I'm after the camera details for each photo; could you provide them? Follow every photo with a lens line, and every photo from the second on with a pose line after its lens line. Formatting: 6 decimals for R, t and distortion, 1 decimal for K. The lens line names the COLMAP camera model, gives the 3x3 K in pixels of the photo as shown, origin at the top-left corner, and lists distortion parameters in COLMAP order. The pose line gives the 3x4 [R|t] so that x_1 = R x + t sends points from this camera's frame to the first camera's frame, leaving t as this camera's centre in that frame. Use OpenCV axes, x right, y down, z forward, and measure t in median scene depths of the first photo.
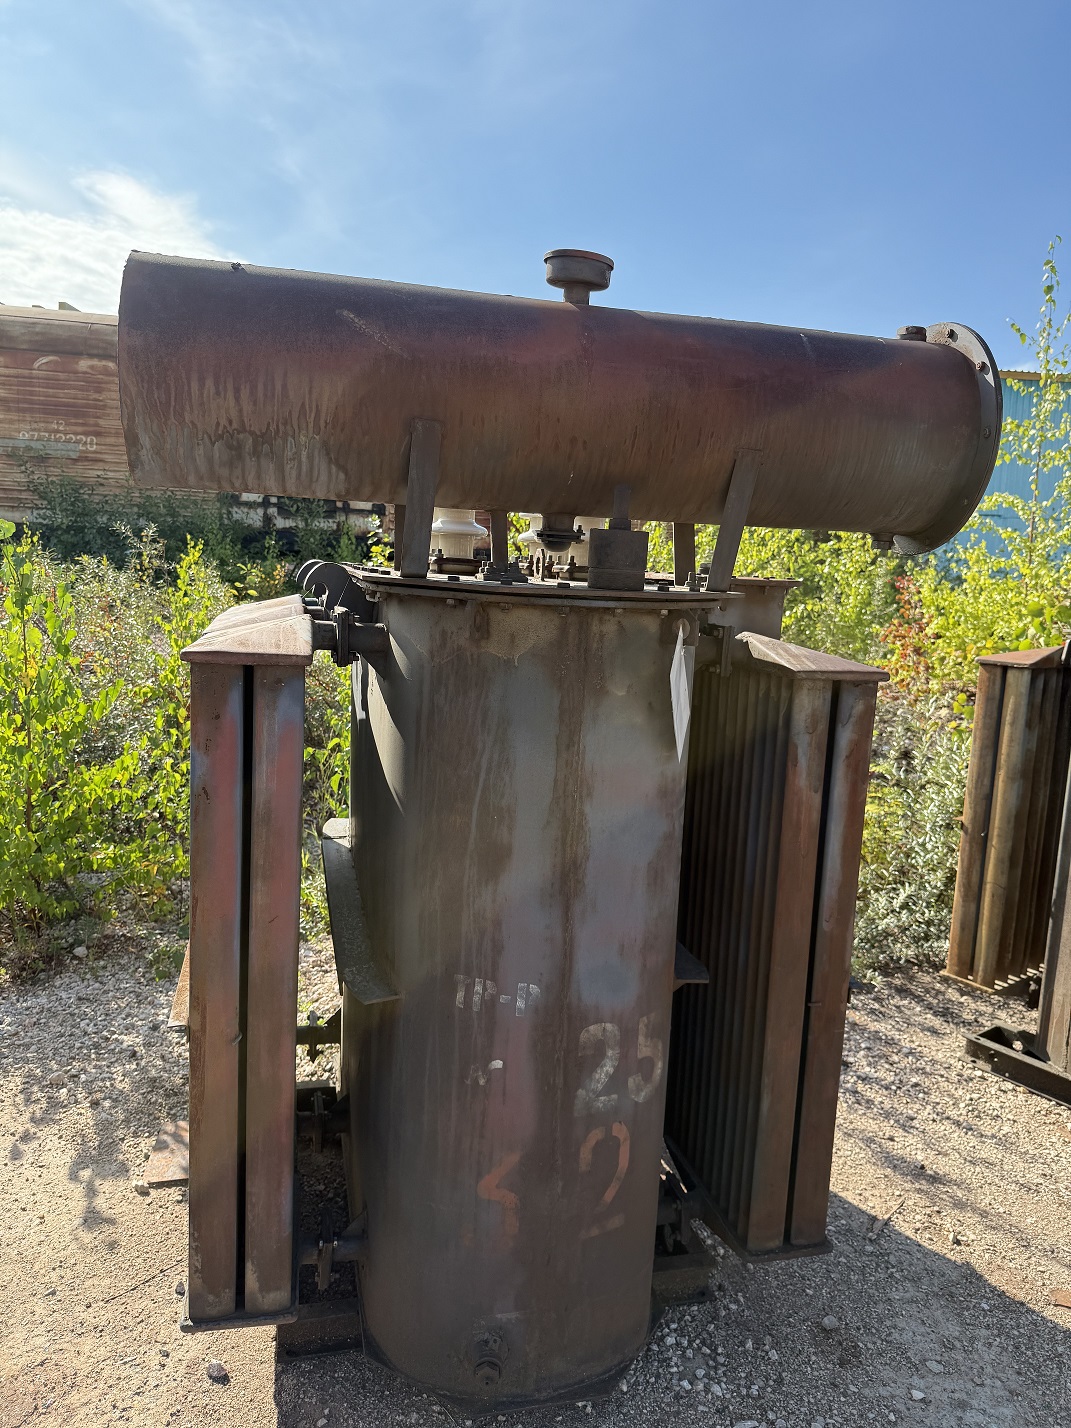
lens RADIAL K [[991.5, 0, 526.7], [0, 991.5, 713.8], [0, 0, 1]] dist [-0.003944, -0.027364]
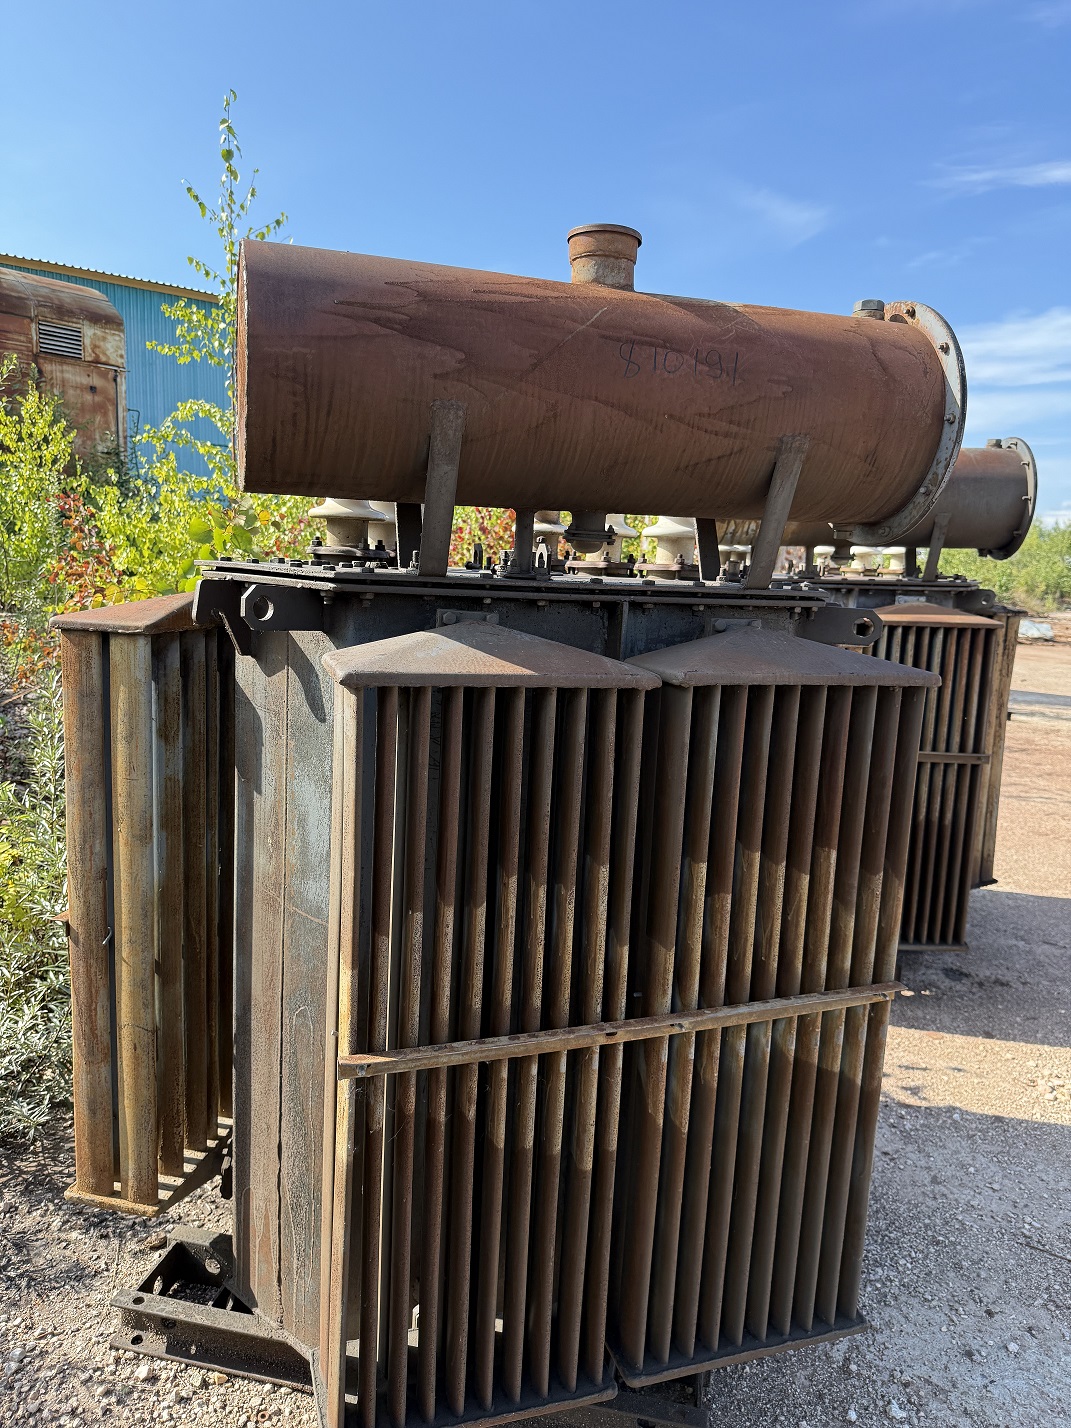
lens RADIAL K [[991.5, 0, 532.9], [0, 991.5, 712.4], [0, 0, 1]] dist [-0.003944, -0.027364]
pose [[0.750695, -0.112981, 0.650917, 0.293987], [0.072058, 0.993393, 0.089322, -0.034544], [-0.656708, -0.020150, 0.753876, 0.431811]]
